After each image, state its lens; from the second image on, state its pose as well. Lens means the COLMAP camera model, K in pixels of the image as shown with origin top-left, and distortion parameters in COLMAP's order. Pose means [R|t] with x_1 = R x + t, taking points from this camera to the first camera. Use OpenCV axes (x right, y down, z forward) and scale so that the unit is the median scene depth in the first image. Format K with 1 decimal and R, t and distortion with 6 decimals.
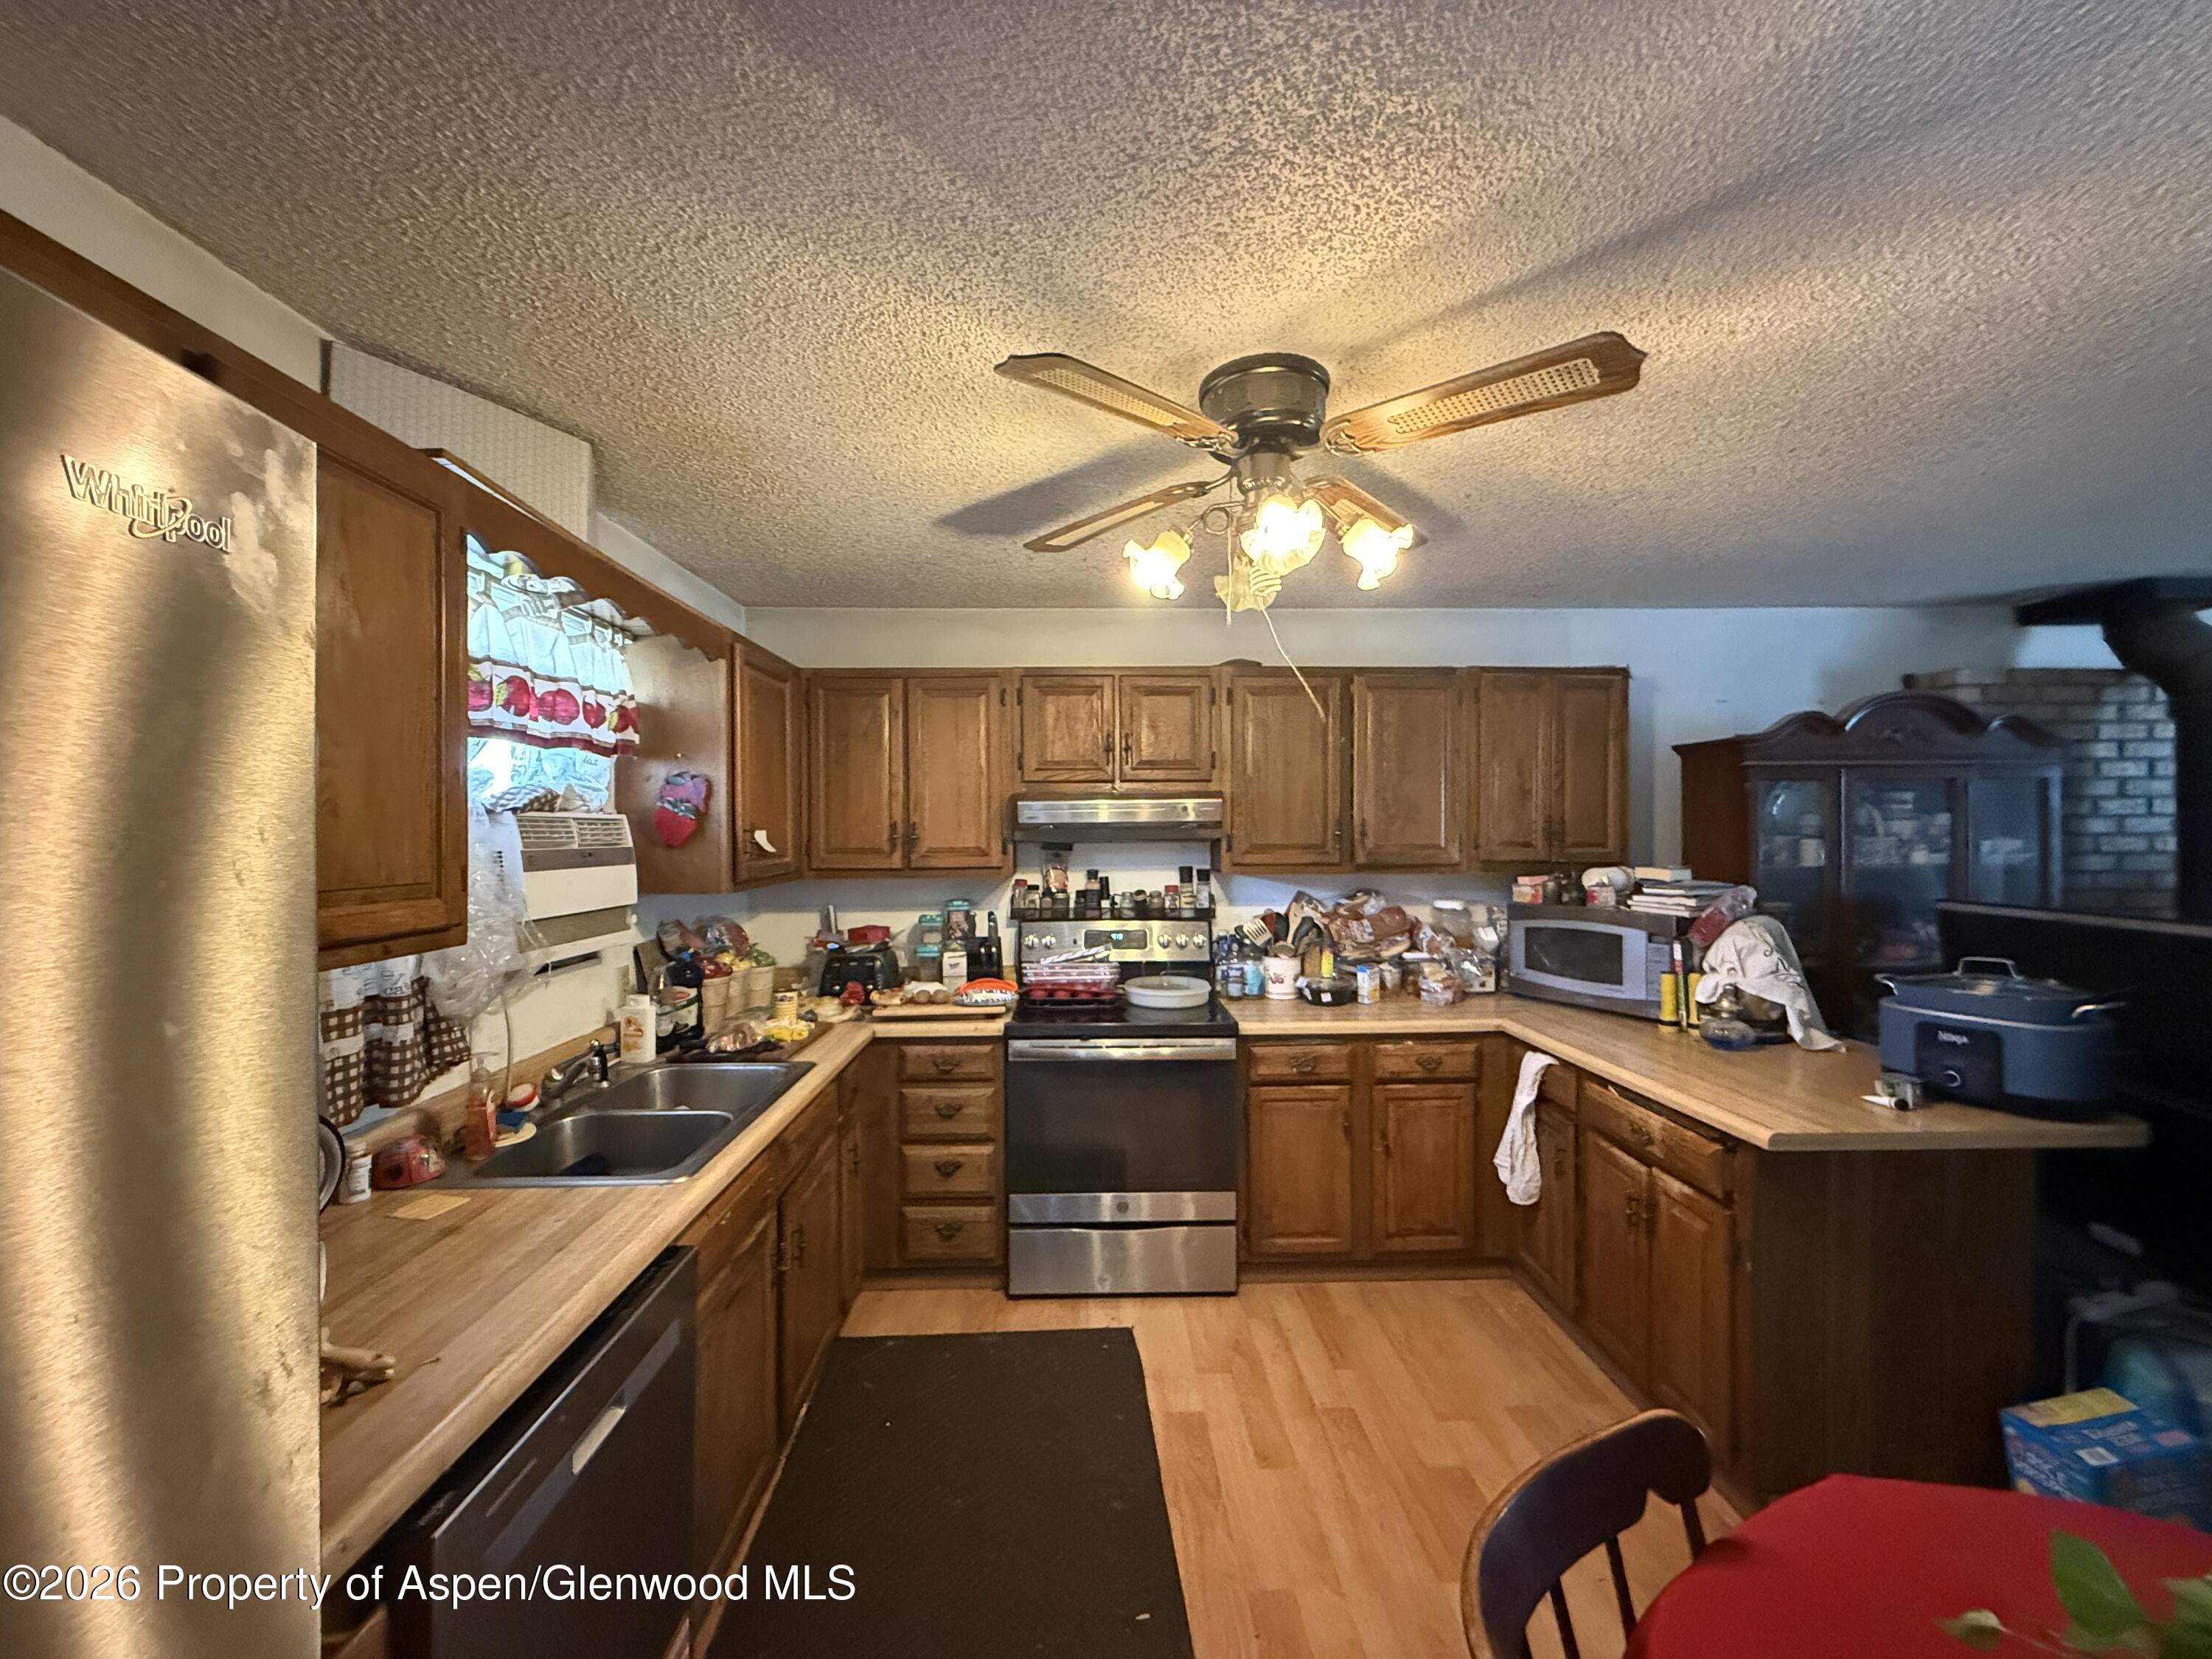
lens RADIAL K [[880.9, 0, 1096.2], [0, 880.9, 834.4], [0, 0, 1]] dist [0.000341, -0.000016]
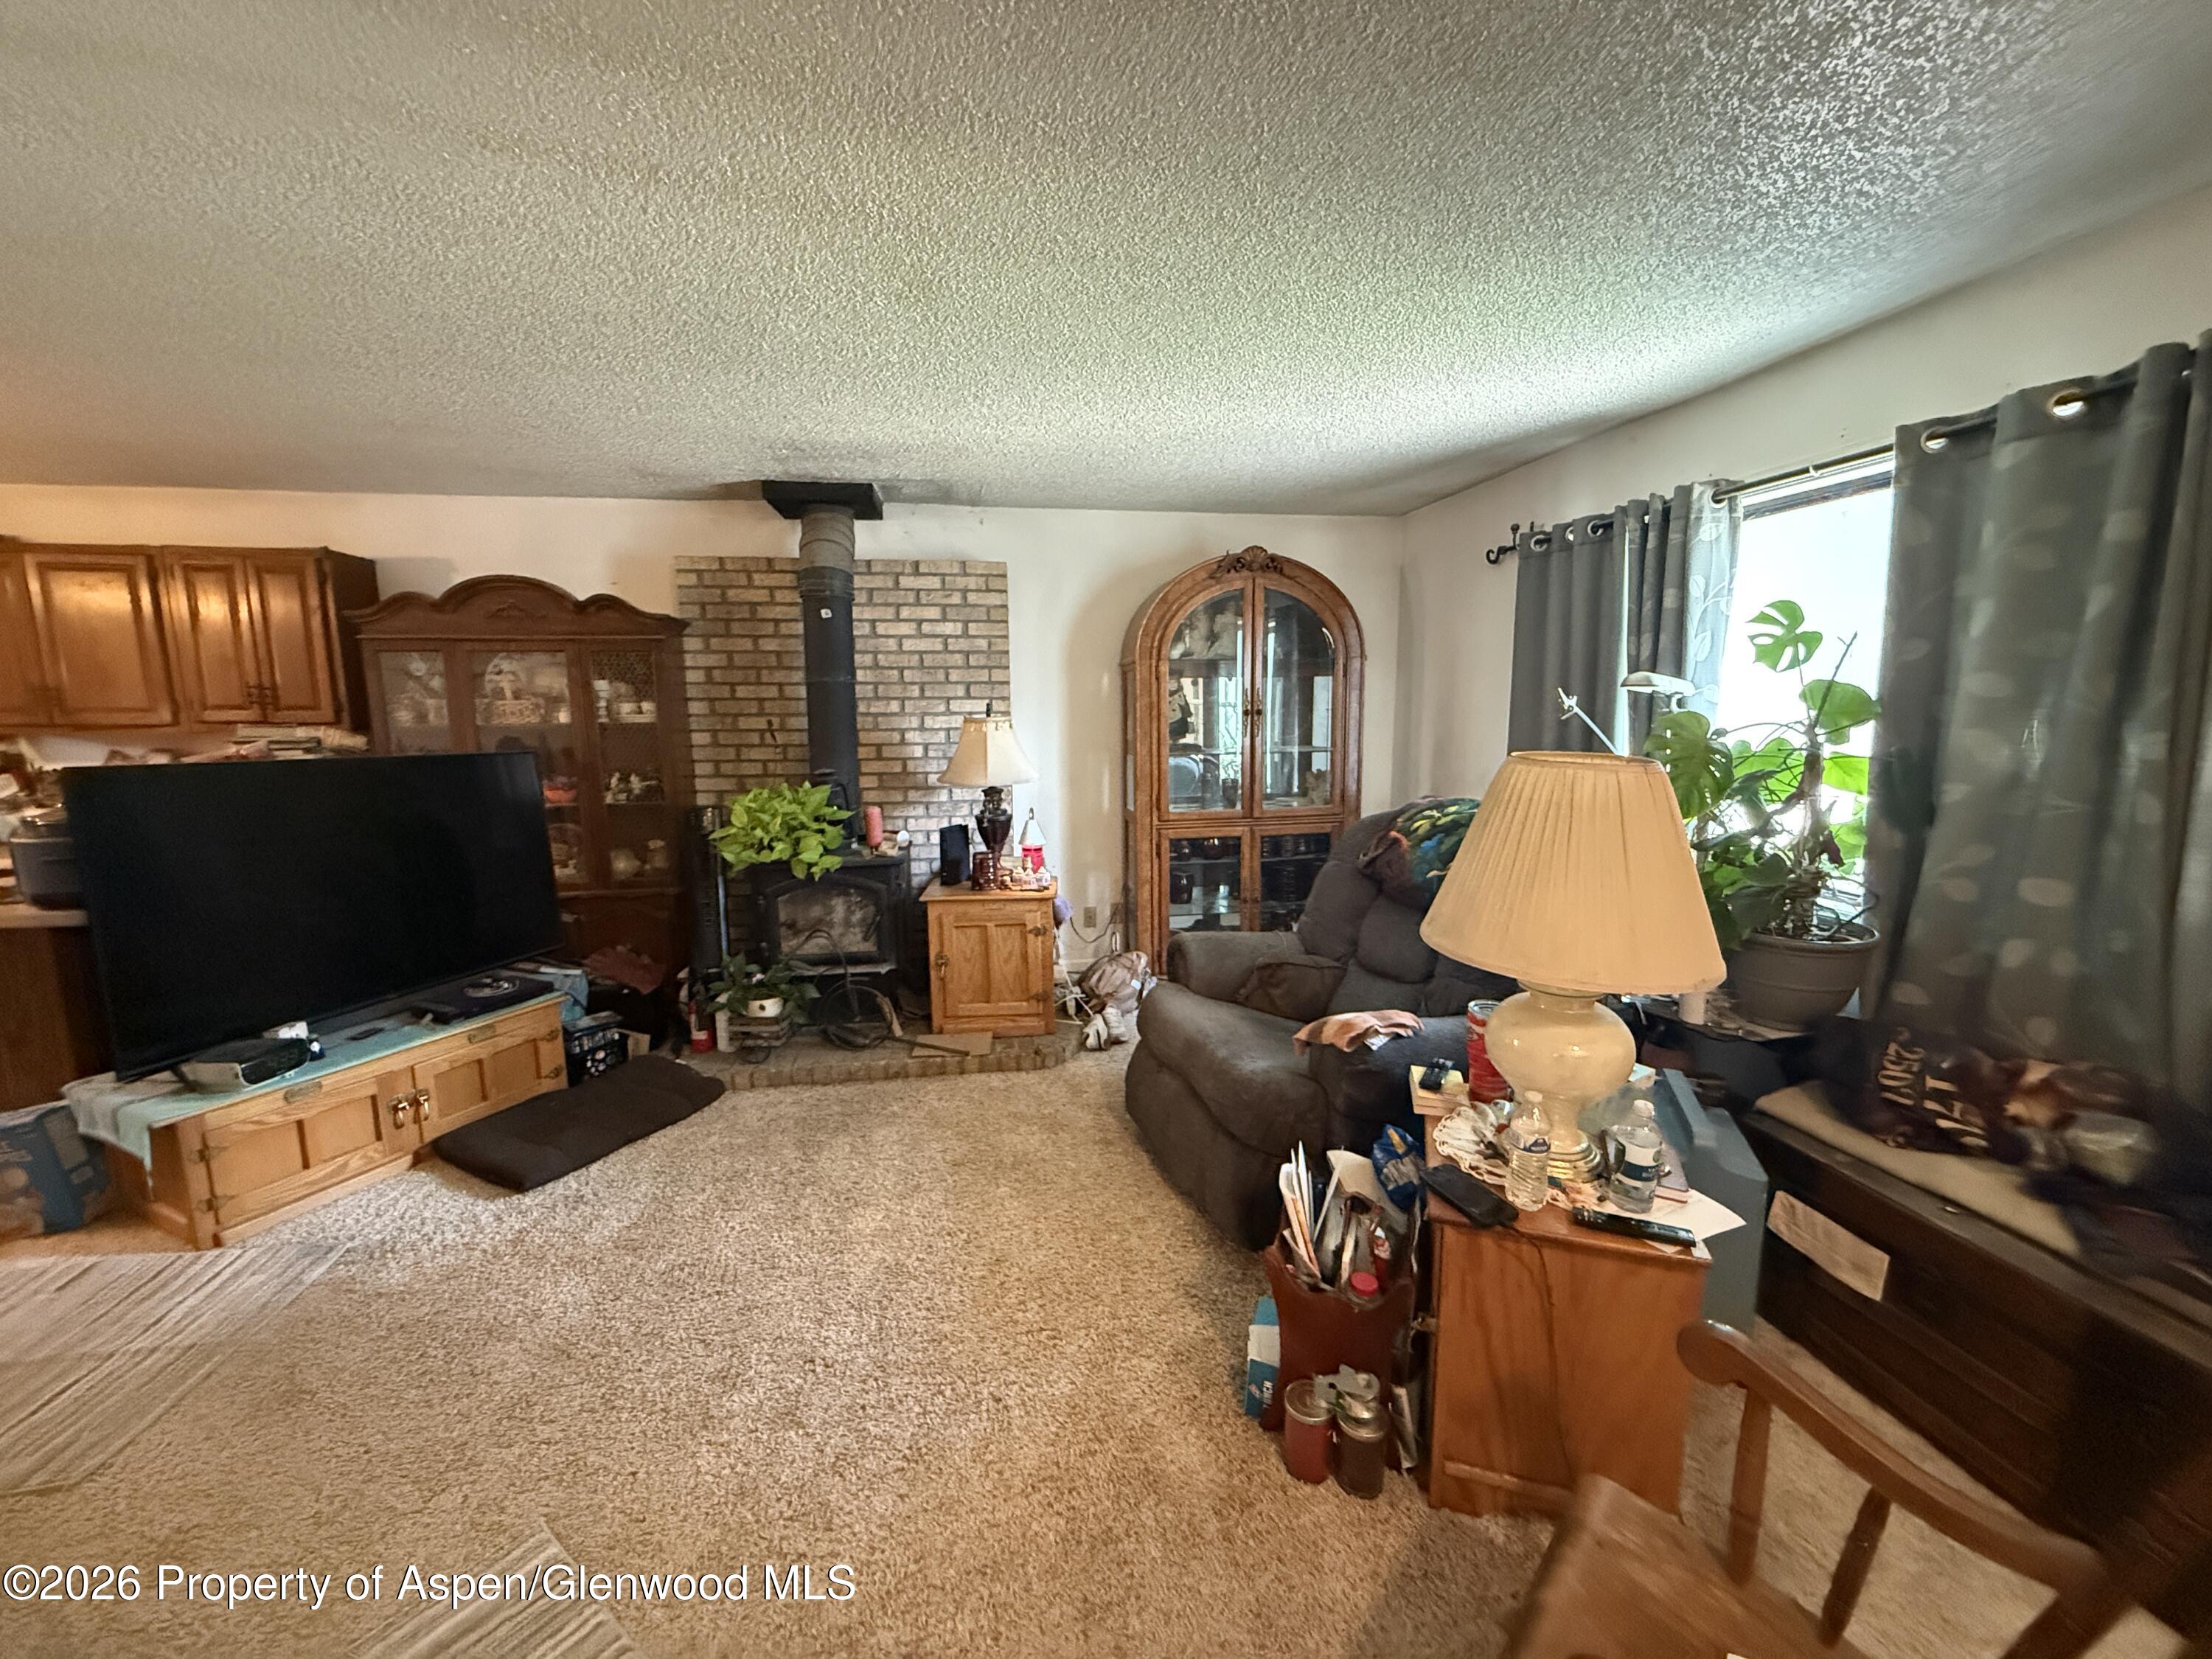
lens RADIAL K [[880.9, 0, 1099.9], [0, 880.9, 840.2], [0, 0, 1]] dist [0.000341, -0.000016]
pose [[0.992981, -0.017991, 0.116898, 1.508283], [0.000613, 0.989133, 0.147019, 0.015546], [-0.118273, -0.145916, 0.982202, -0.305150]]
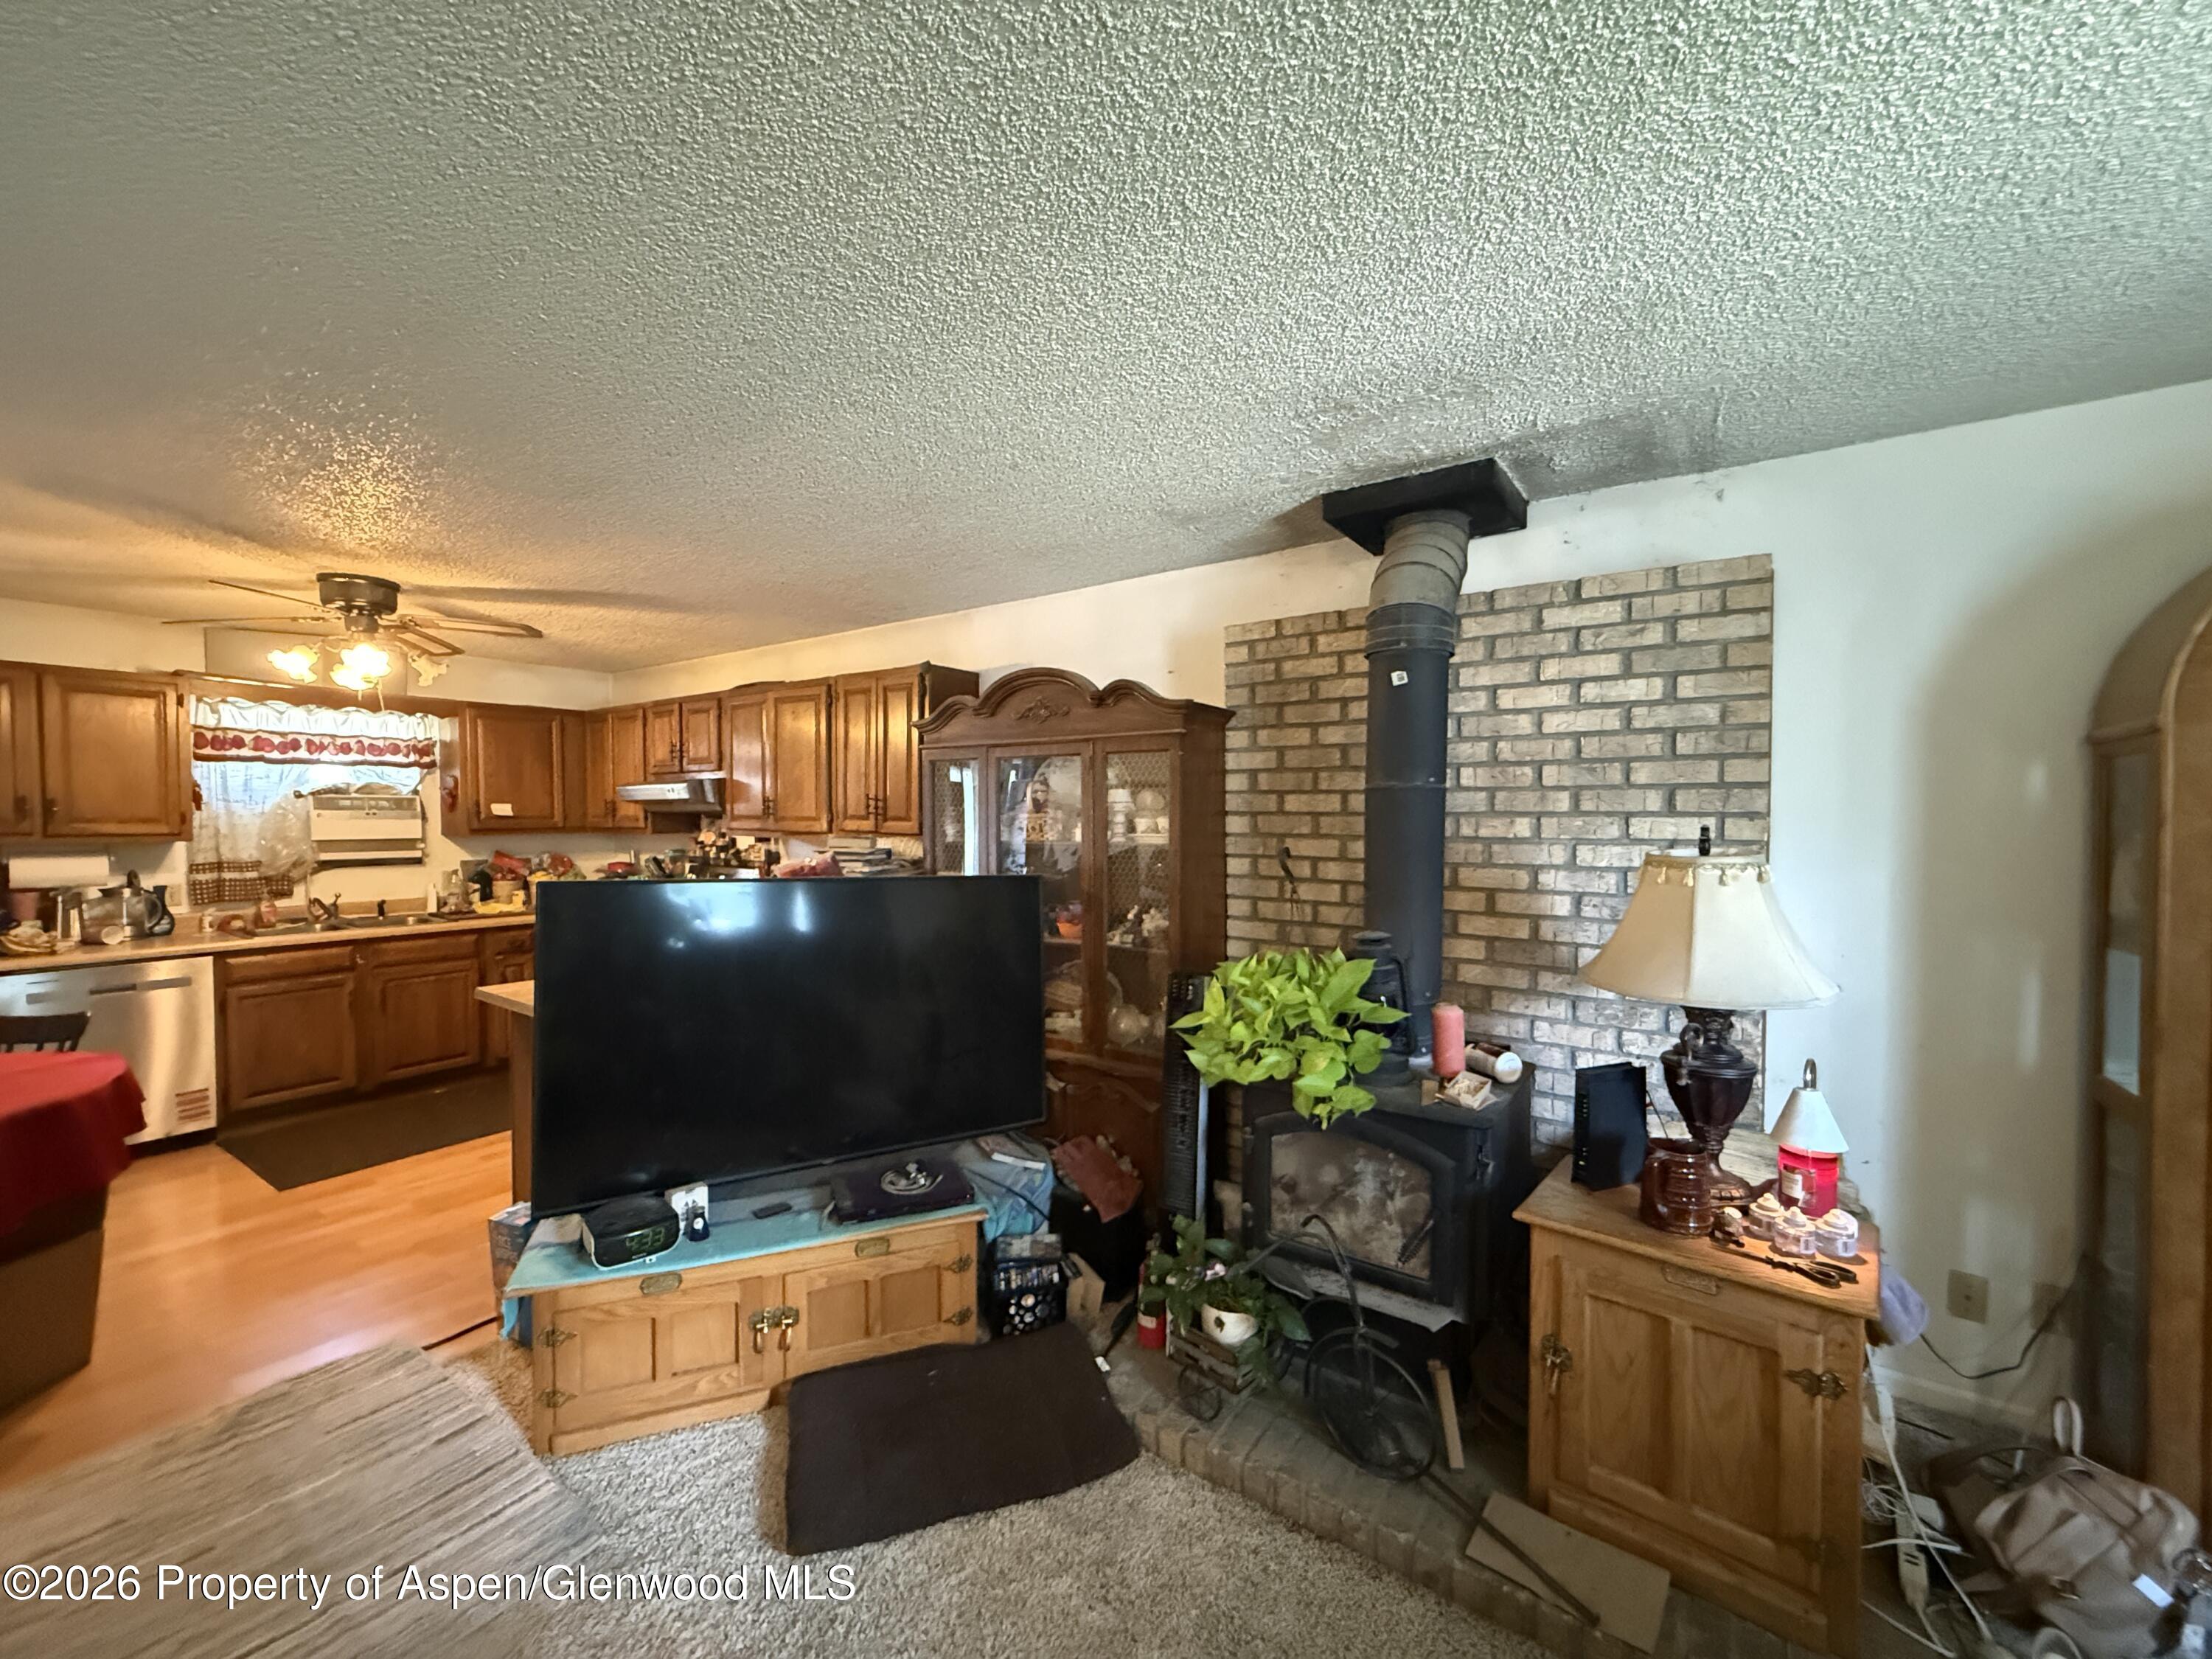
lens RADIAL K [[880.9, 0, 1100.6], [0, 880.9, 835.6], [0, 0, 1]] dist [0.000341, -0.000016]
pose [[0.798007, 0.023693, -0.602182, 1.532757], [-0.010705, 0.999627, 0.025143, 0.002406], [0.602553, -0.013618, 0.797962, 0.229169]]
